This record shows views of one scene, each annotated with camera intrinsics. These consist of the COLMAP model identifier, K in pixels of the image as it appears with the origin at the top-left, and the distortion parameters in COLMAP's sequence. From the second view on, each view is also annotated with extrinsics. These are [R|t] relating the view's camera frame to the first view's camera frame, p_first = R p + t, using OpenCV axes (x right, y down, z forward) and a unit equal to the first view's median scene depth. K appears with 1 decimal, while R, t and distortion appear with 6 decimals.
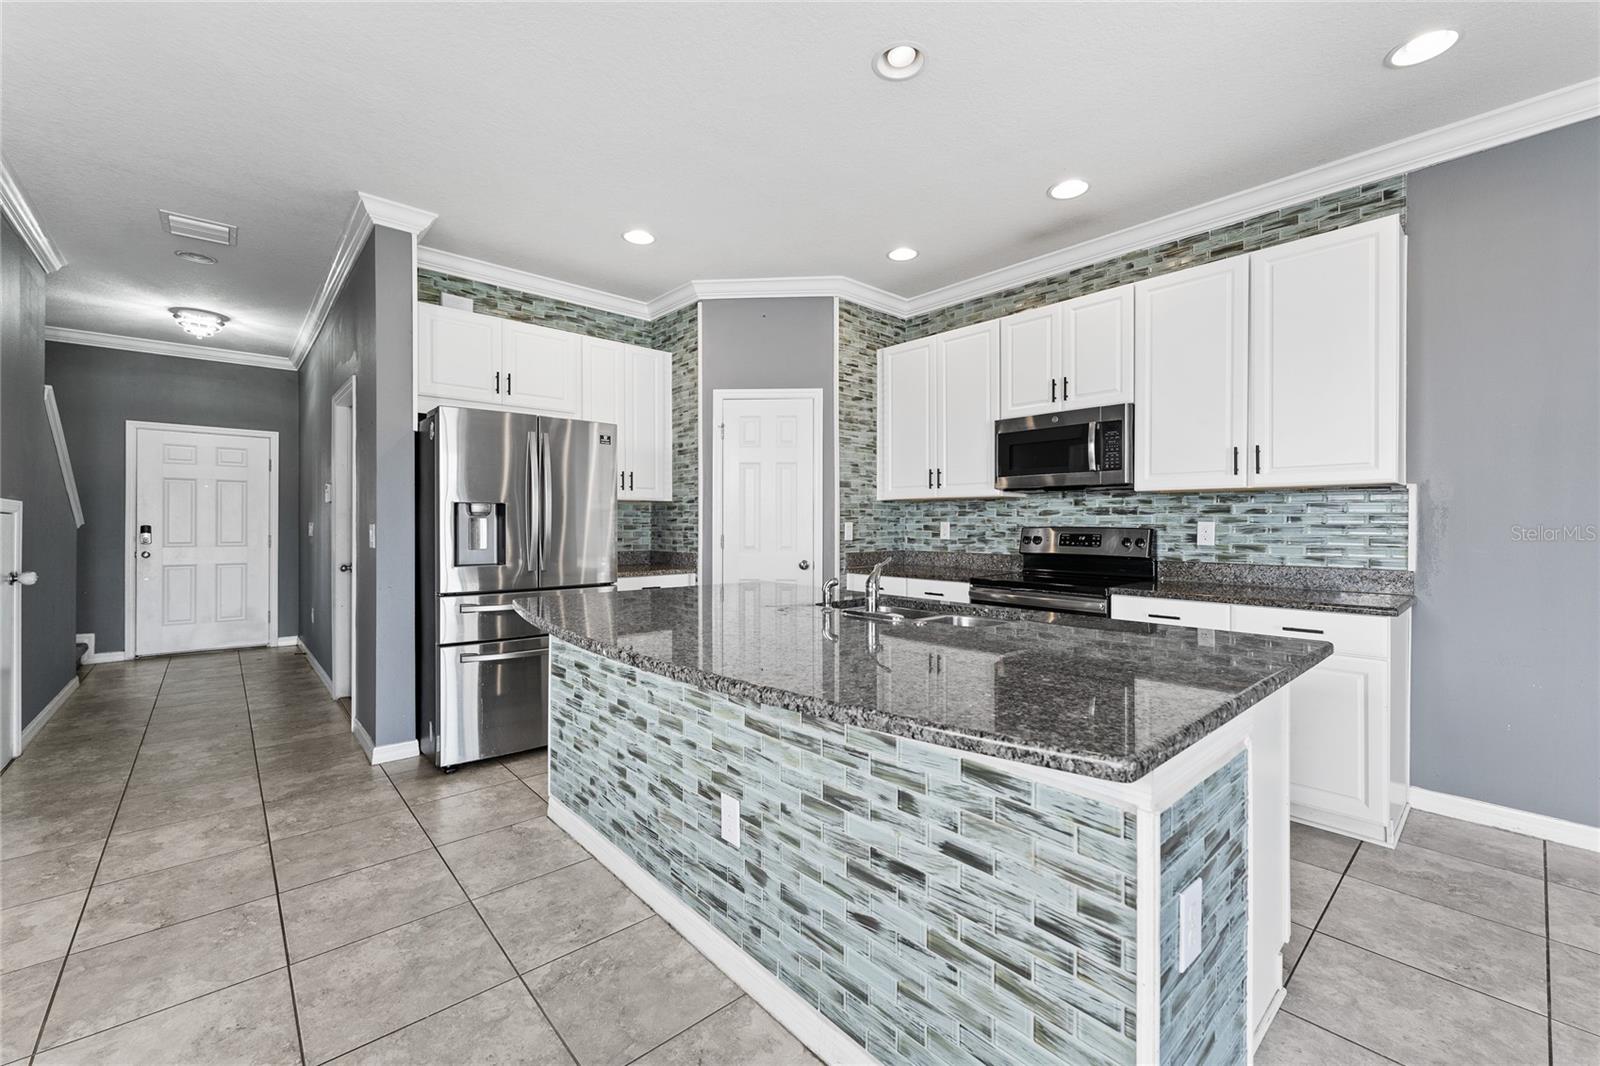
lens RADIAL K [[650.0, 0, 799.6], [0, 650.0, 523.6], [0, 0, 1]] dist [0.000740, -0.000026]
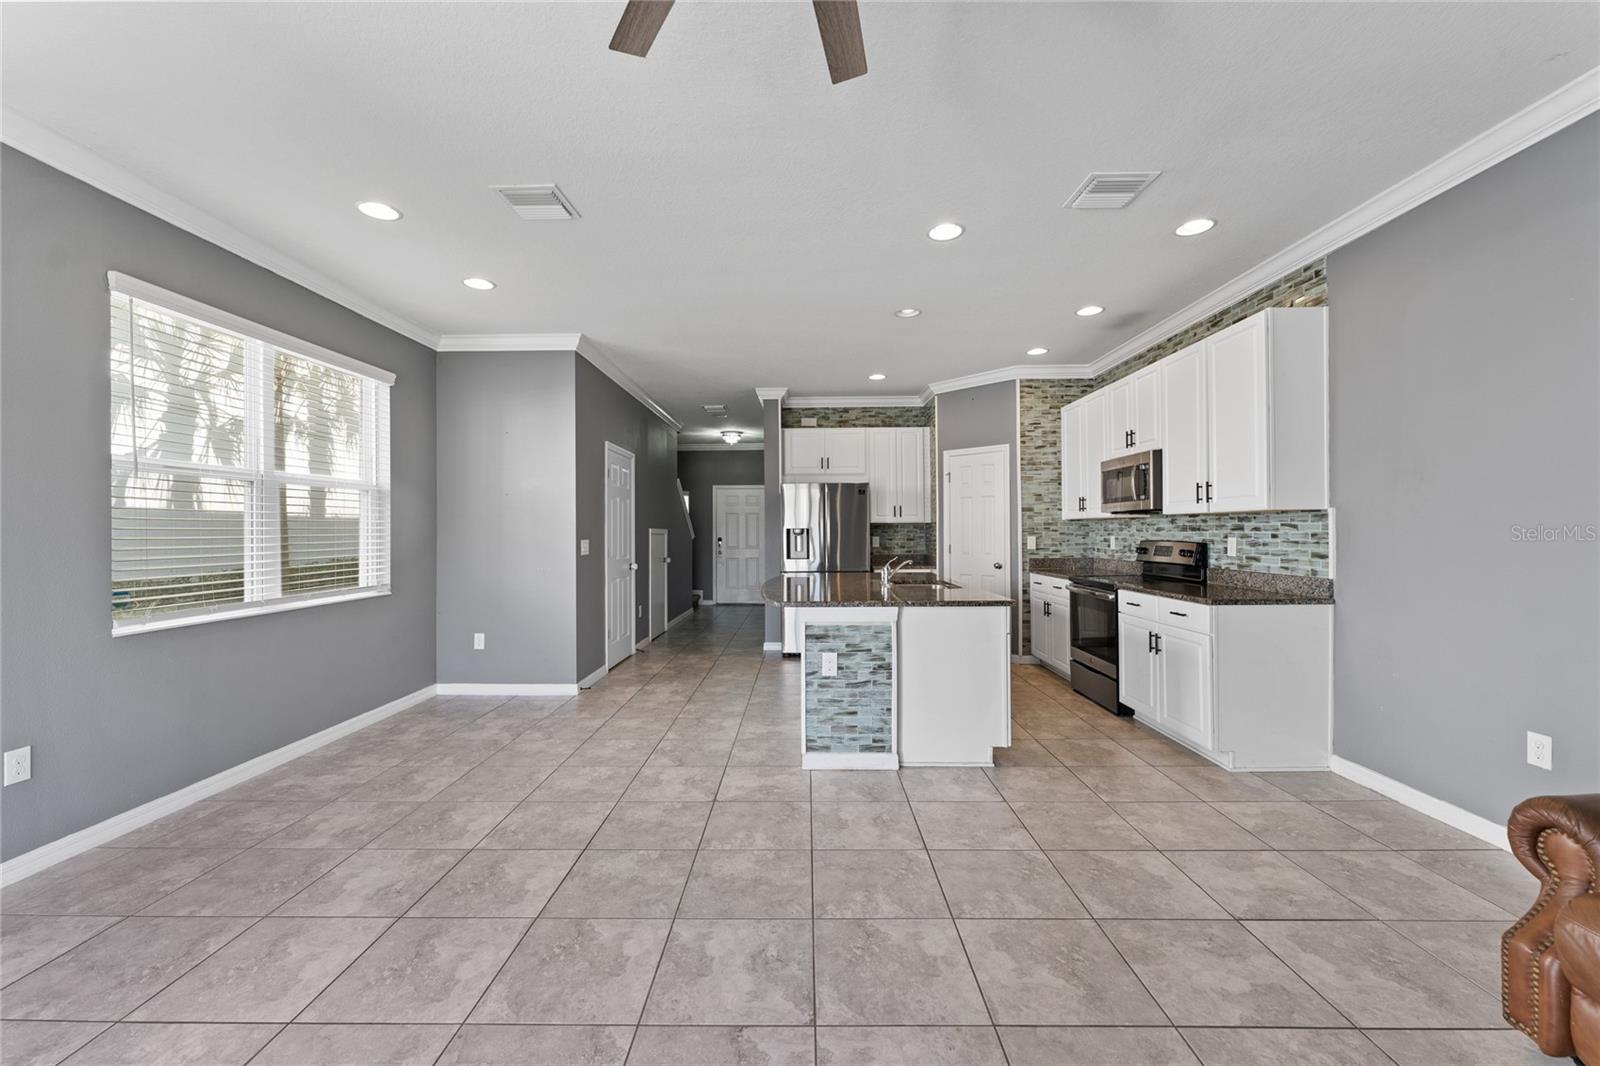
lens RADIAL K [[642.6, 0, 794.3], [0, 642.6, 531.5], [0, 0, 1]] dist [0.000601, -0.000054]
pose [[0.732871, -0.006927, -0.680333, 0.743554], [0.007916, 0.999967, -0.001654, -0.016506], [0.680322, -0.004173, 0.732902, -0.422078]]
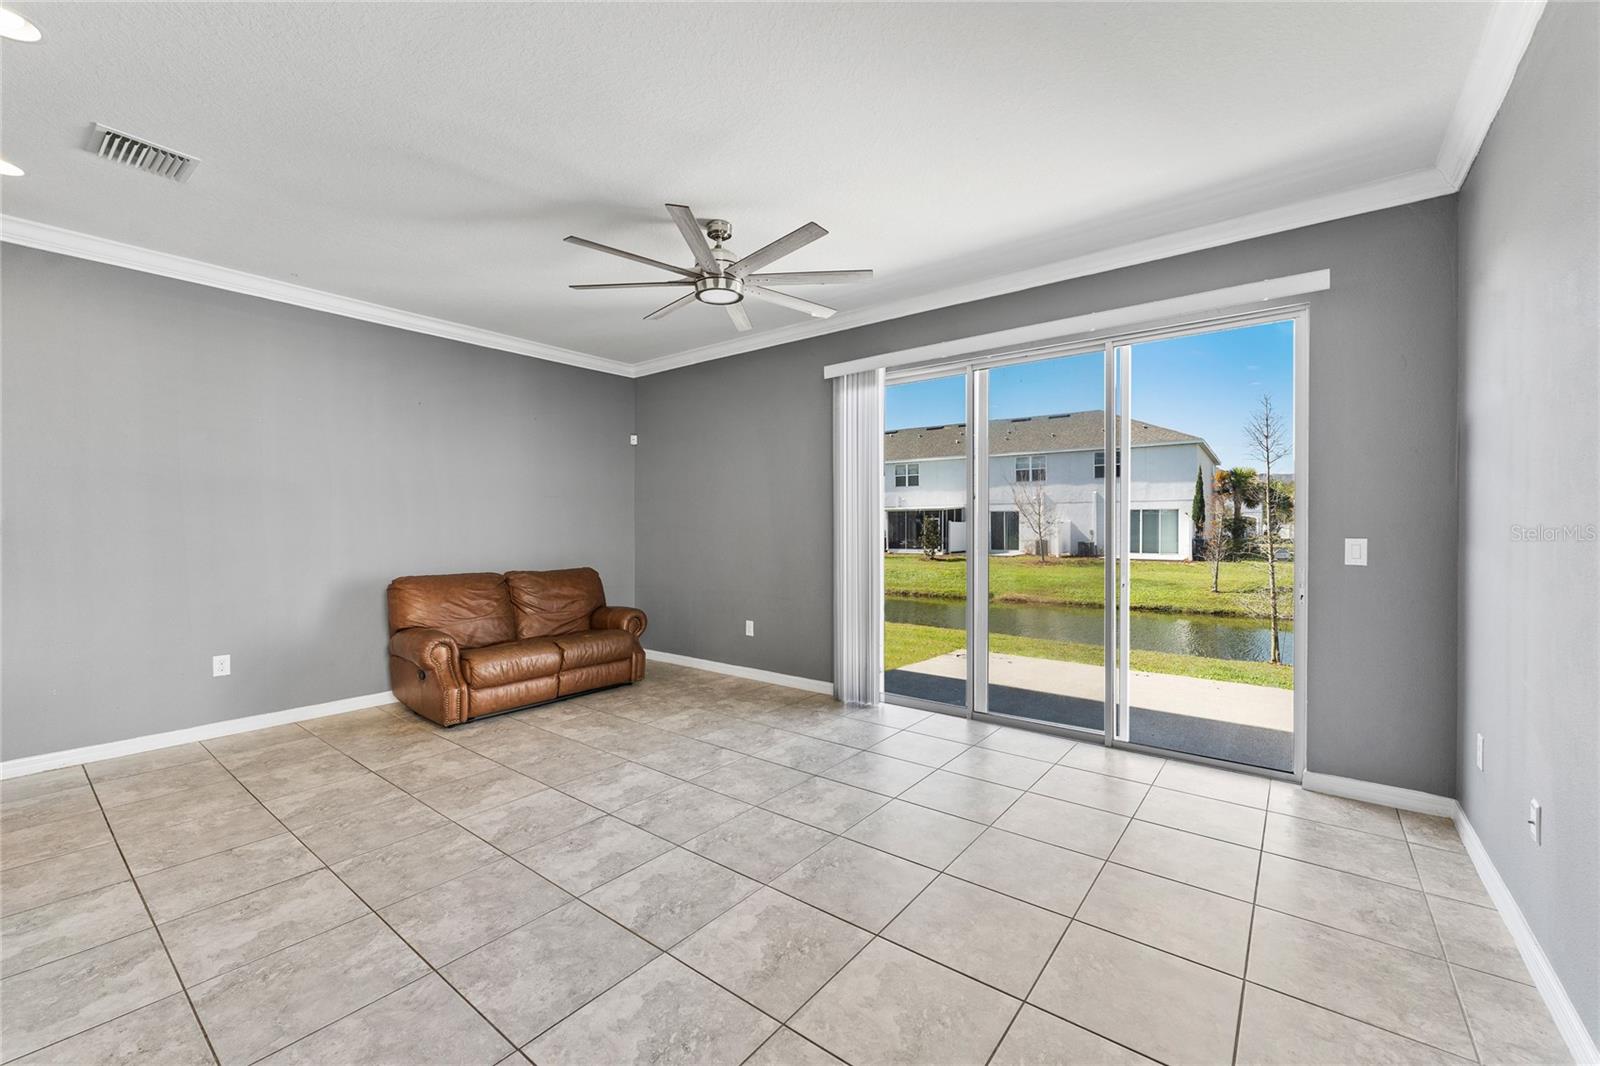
lens RADIAL K [[642.1, 0, 799.2], [0, 642.1, 527.1], [0, 0, 1]] dist [0.000175, 0.000096]
pose [[-0.177159, -0.002131, 0.984180, -0.319154], [0.001181, 0.999996, 0.002378, -0.017316], [-0.984182, 0.001584, -0.177156, -0.180591]]
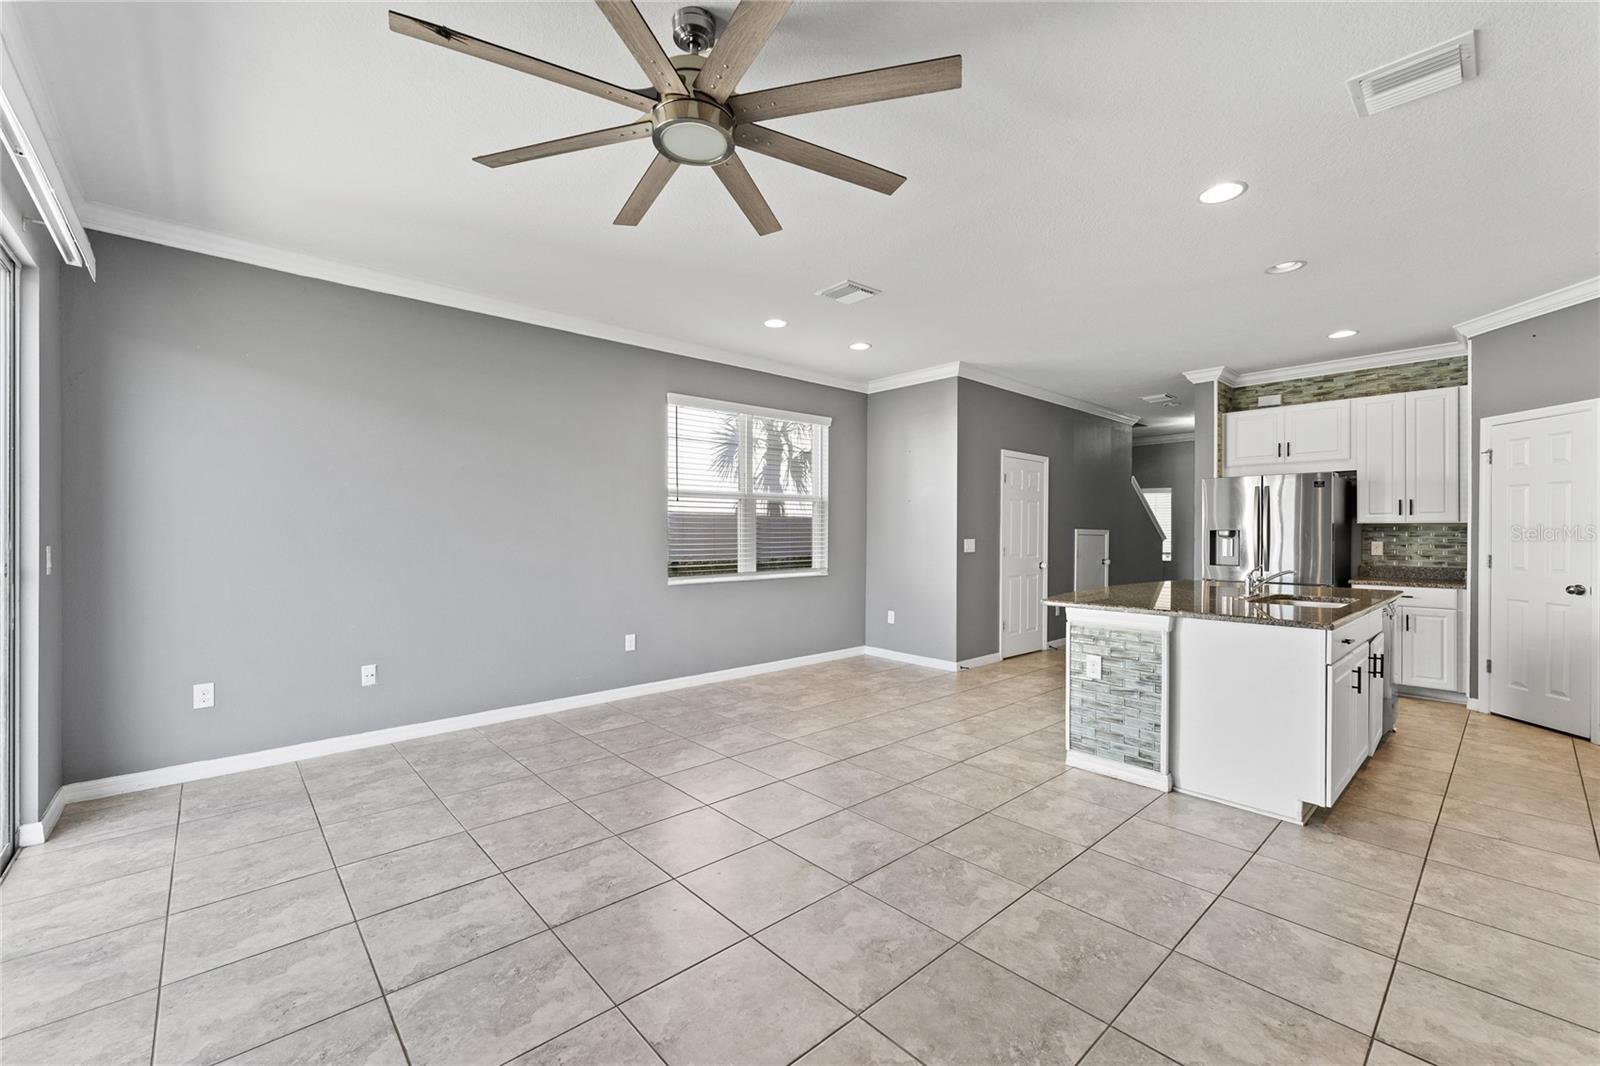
lens RADIAL K [[650.9, 0, 793.0], [0, 650.9, 534.2], [0, 0, 1]] dist [0.000577, 0.000261]
pose [[-0.000020, 0.001193, -0.999999, 1.076793], [-0.002494, 0.999996, 0.001193, -0.016910], [0.999997, 0.002494, -0.000017, -0.150225]]
